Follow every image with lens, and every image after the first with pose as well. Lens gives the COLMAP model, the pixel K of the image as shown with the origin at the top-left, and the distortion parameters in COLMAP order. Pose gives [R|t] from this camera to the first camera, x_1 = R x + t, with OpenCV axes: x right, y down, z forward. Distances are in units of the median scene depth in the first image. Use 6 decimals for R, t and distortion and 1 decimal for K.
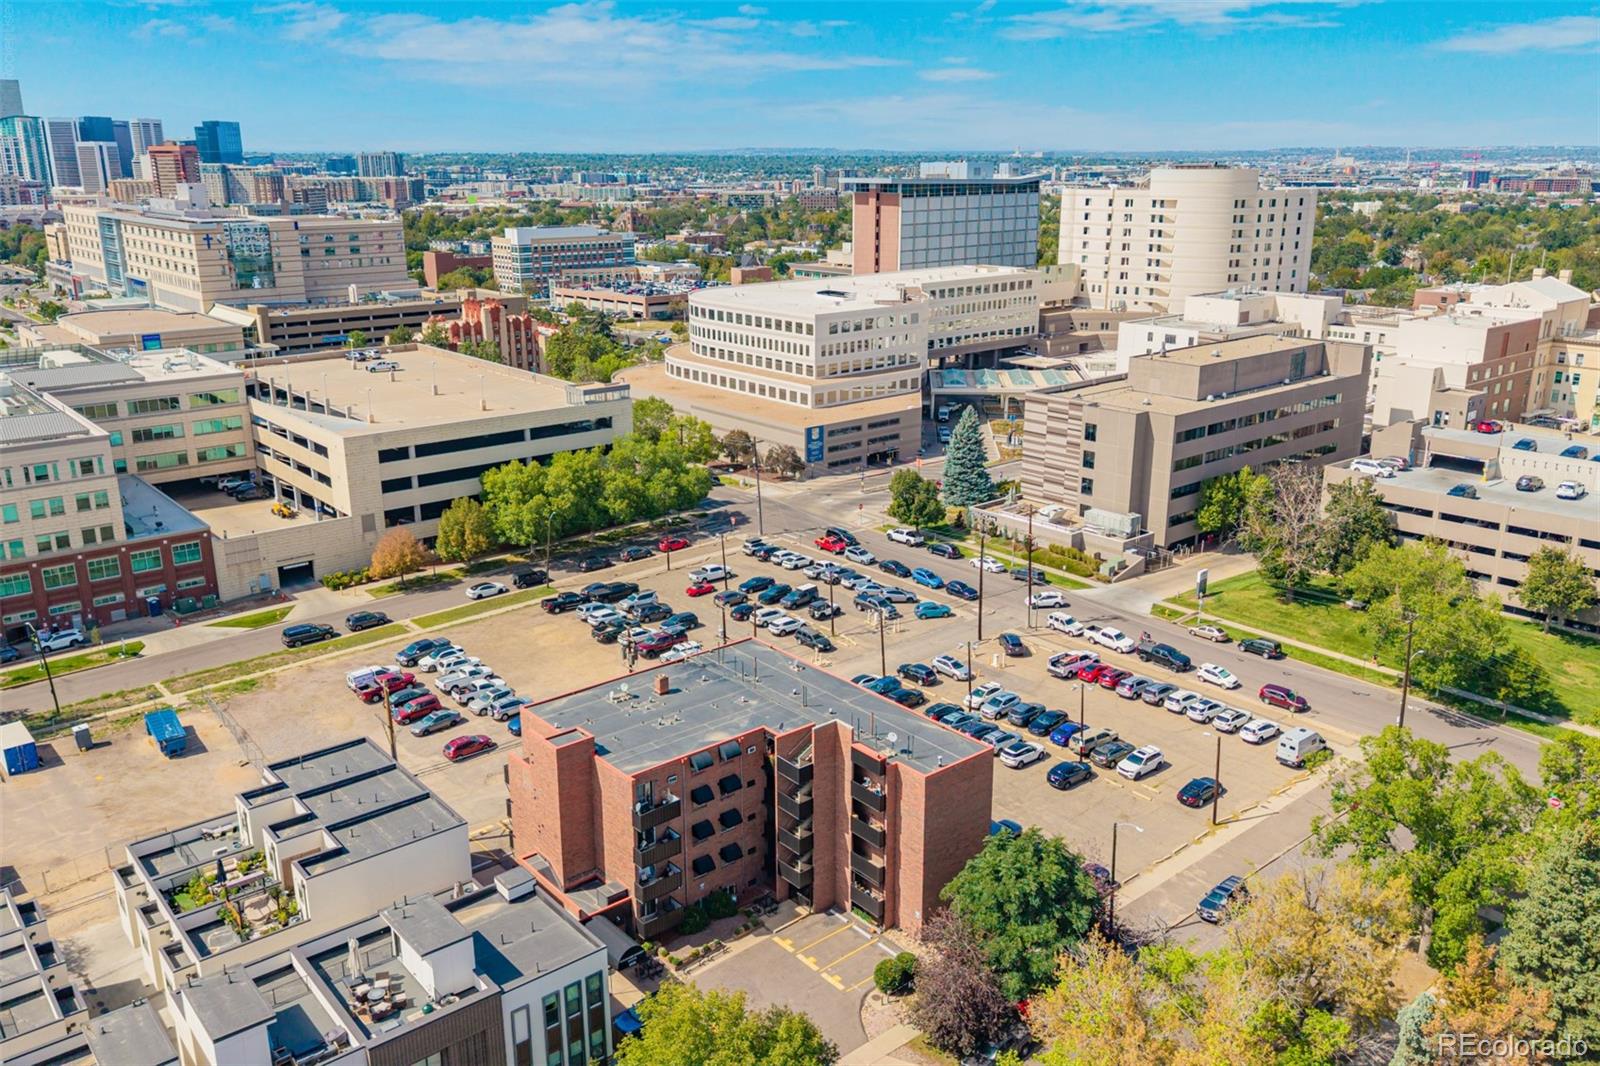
lens RADIAL K [[1245.7, 0, 800.0], [0, 1245.7, 533.0], [0, 0, 1]] dist [0.209079, -0.753318]
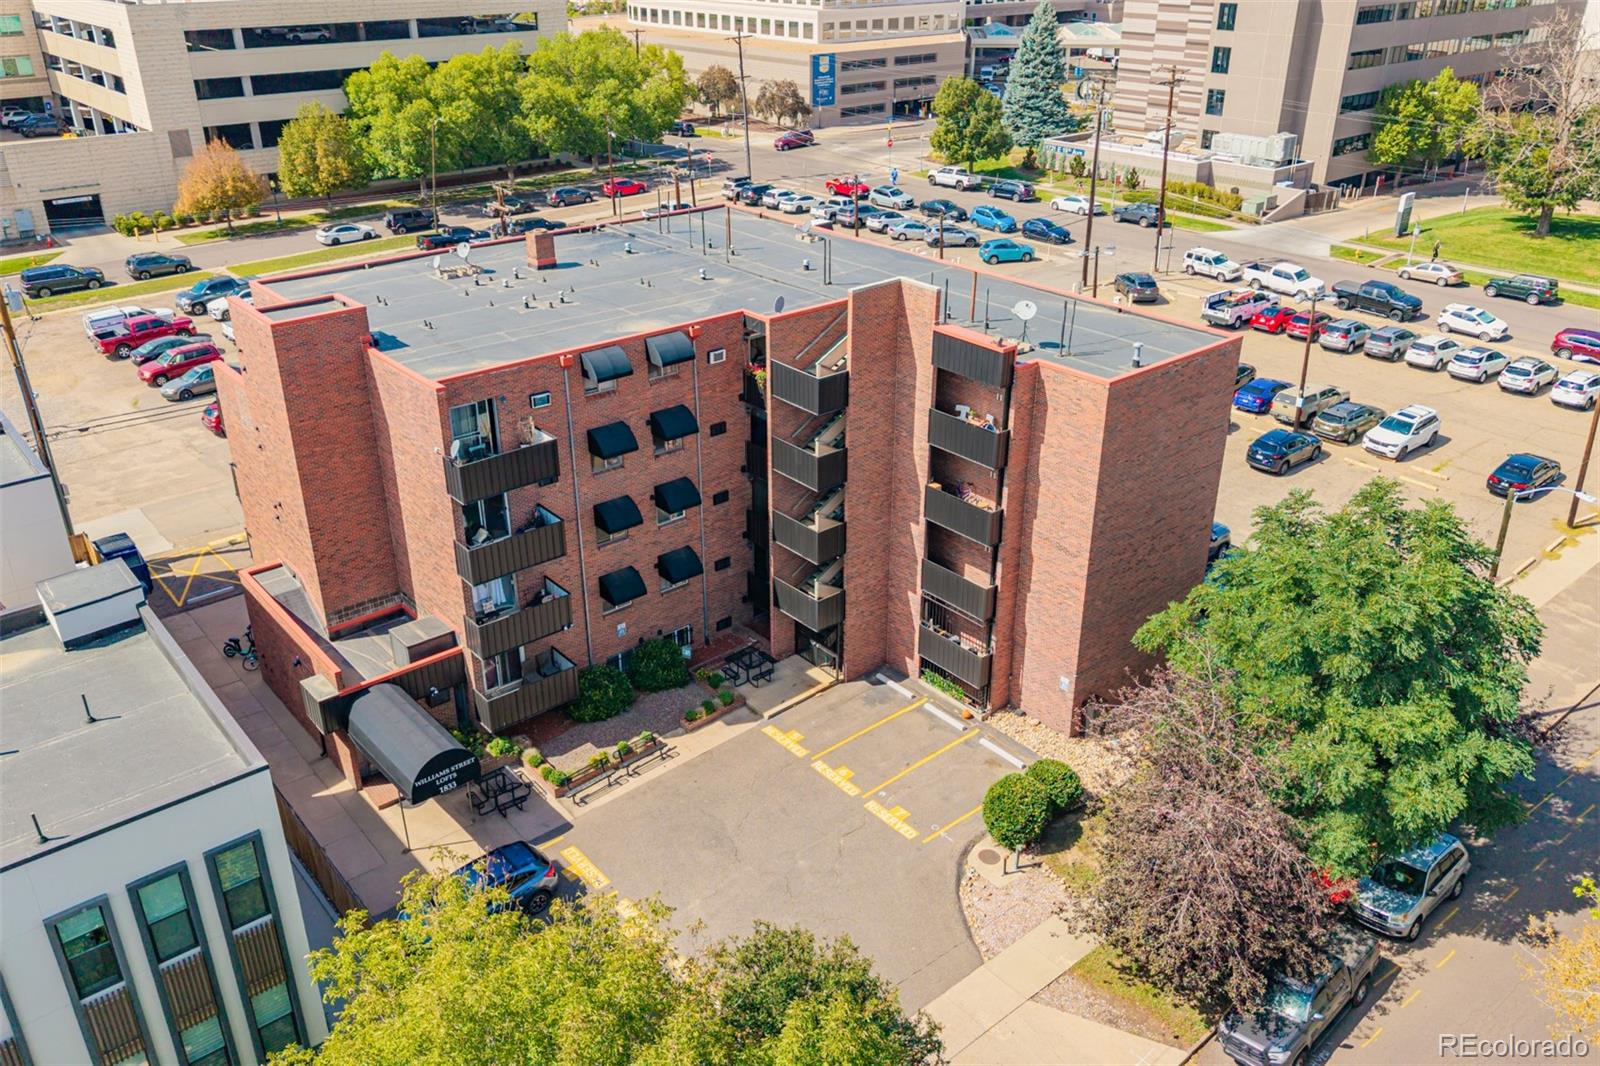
lens RADIAL K [[1250.7, 0, 800.0], [0, 1250.7, 533.0], [0, 0, 1]] dist [0.090154, -0.170275]
pose [[0.999997, 0.000162, 0.002558, -0.005500], [-0.000582, 0.986263, 0.165182, 0.106882], [-0.002496, -0.165183, 0.986260, 0.344065]]
